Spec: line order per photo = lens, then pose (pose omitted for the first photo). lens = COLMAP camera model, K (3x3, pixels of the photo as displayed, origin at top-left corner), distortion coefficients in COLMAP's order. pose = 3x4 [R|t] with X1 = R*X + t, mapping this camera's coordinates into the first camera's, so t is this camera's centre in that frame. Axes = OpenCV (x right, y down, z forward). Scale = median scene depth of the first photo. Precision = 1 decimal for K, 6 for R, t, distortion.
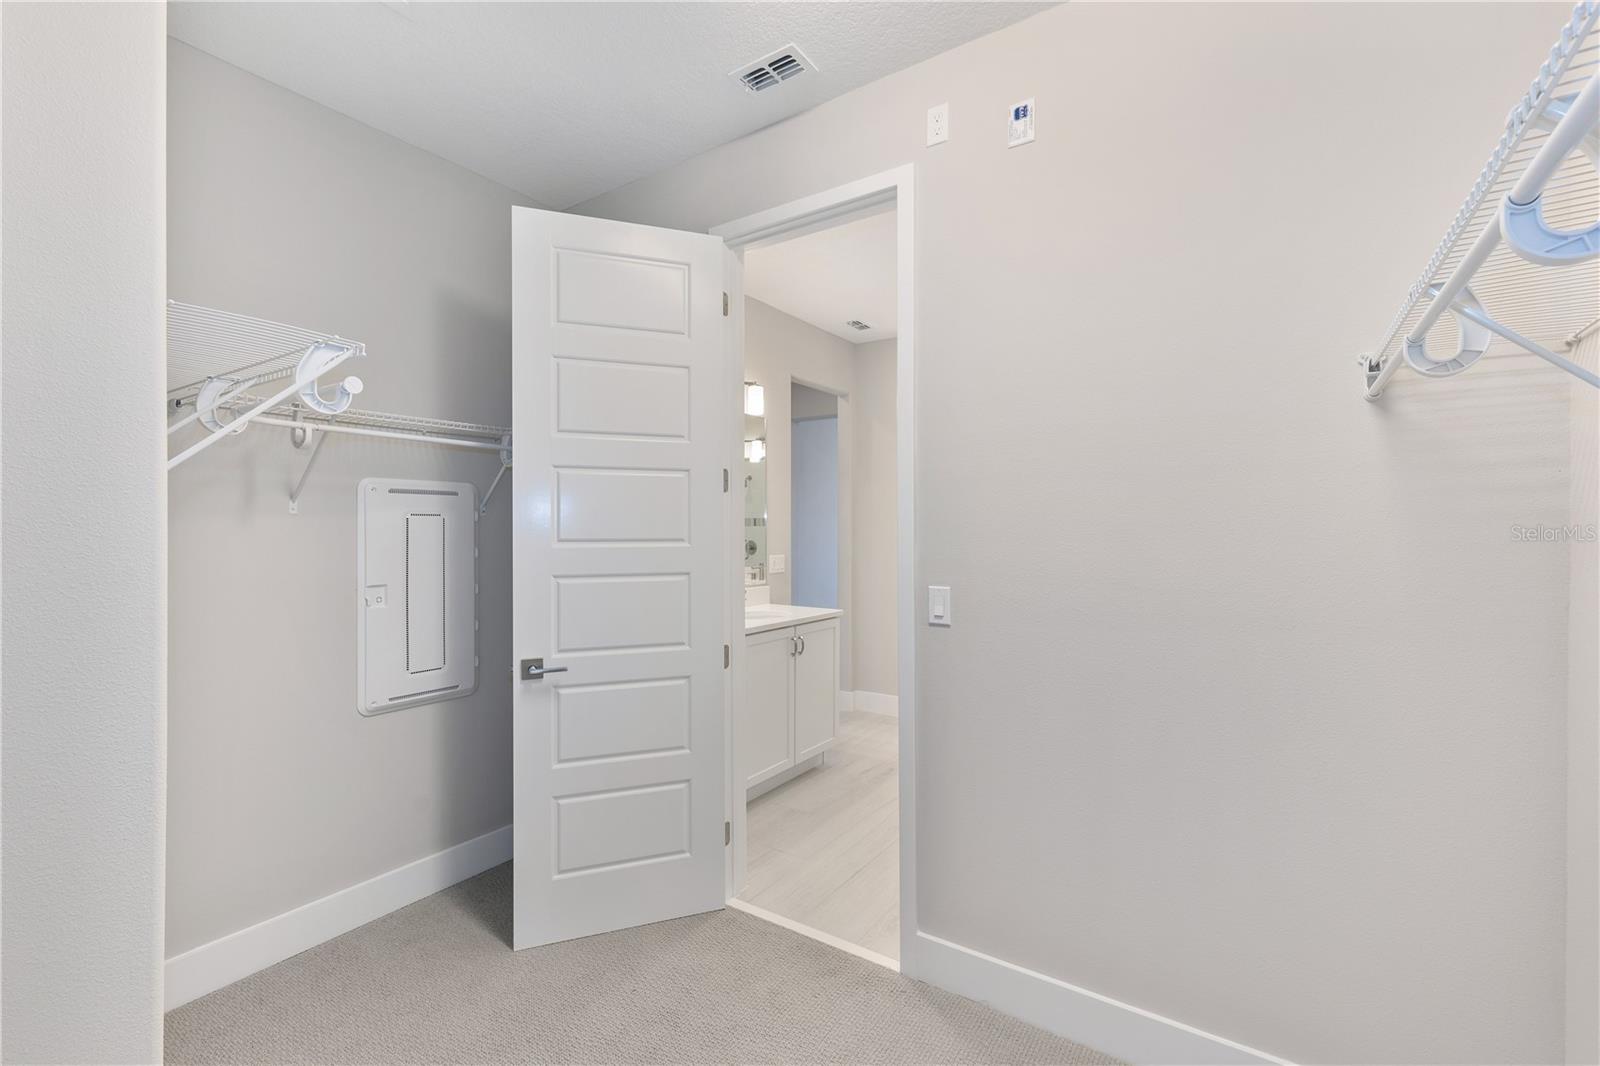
lens RADIAL K [[692.7, 0, 800.3], [0, 692.7, 525.9], [0, 0, 1]] dist [0.011287, -0.002859]
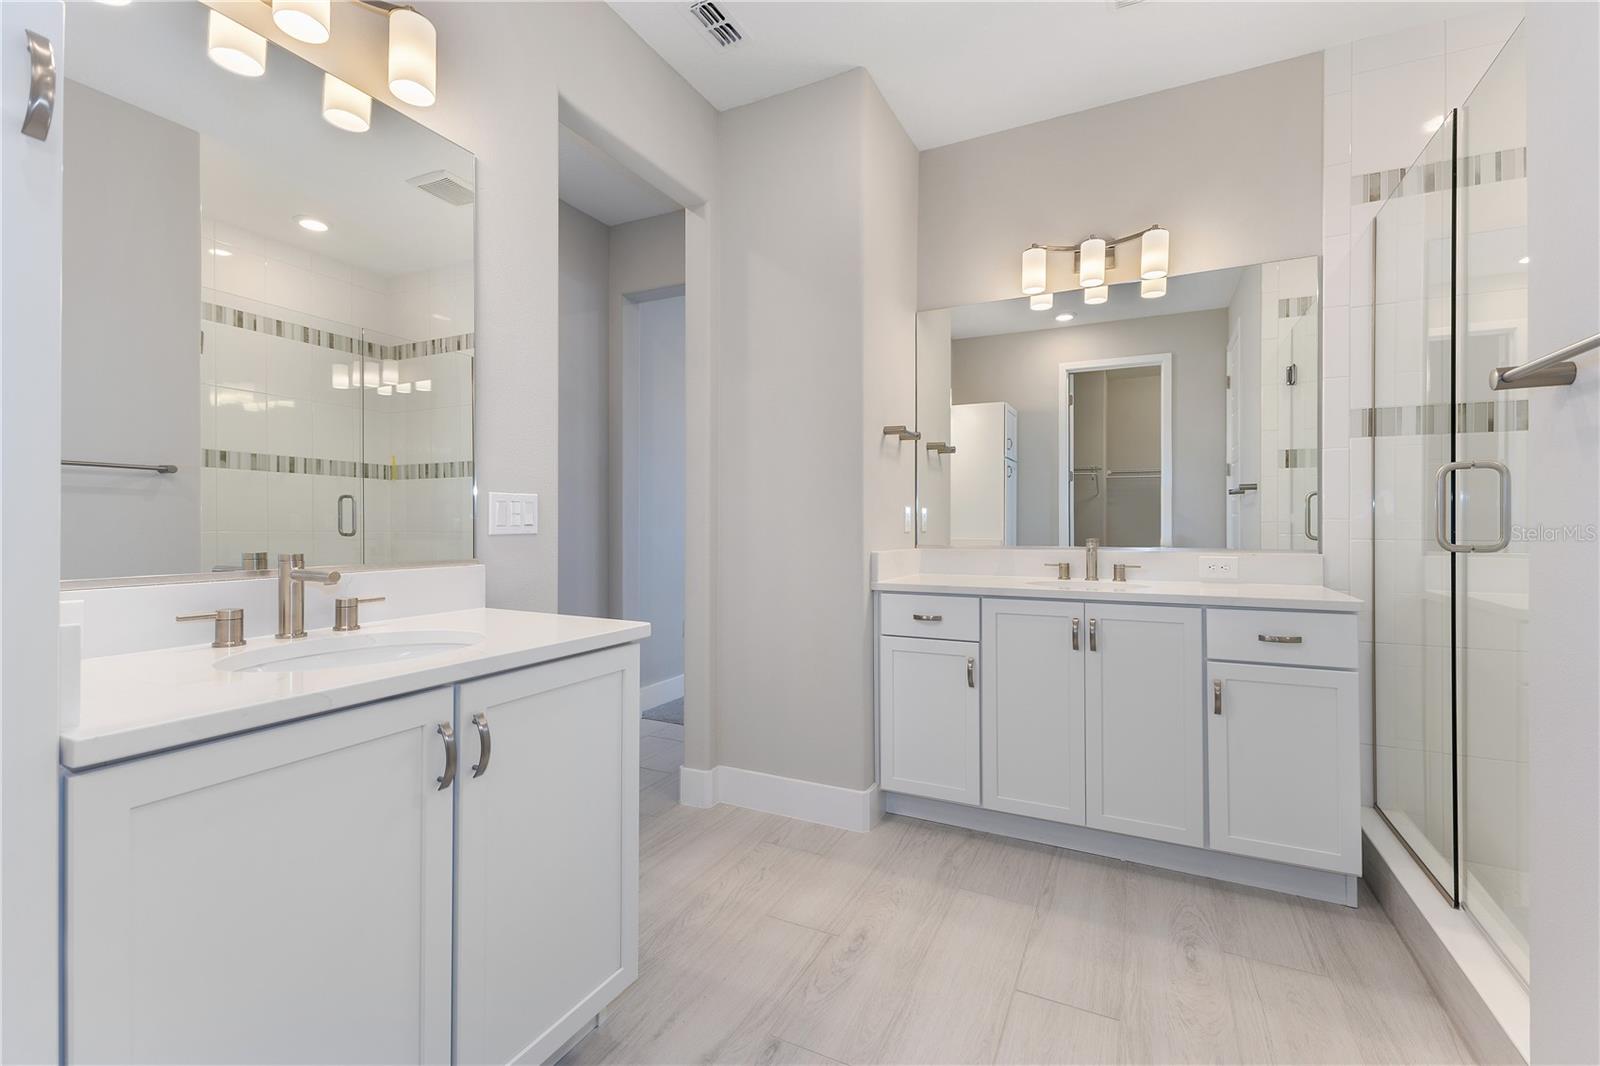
lens RADIAL K [[692.7, 0, 797.6], [0, 692.7, 520.6], [0, 0, 1]] dist [0.011287, -0.002859]
pose [[0.991076, 0.002603, 0.133276, 0.084088], [-0.002956, 0.999993, 0.002450, 0.059625], [-0.133268, -0.002822, 0.991076, 0.568543]]
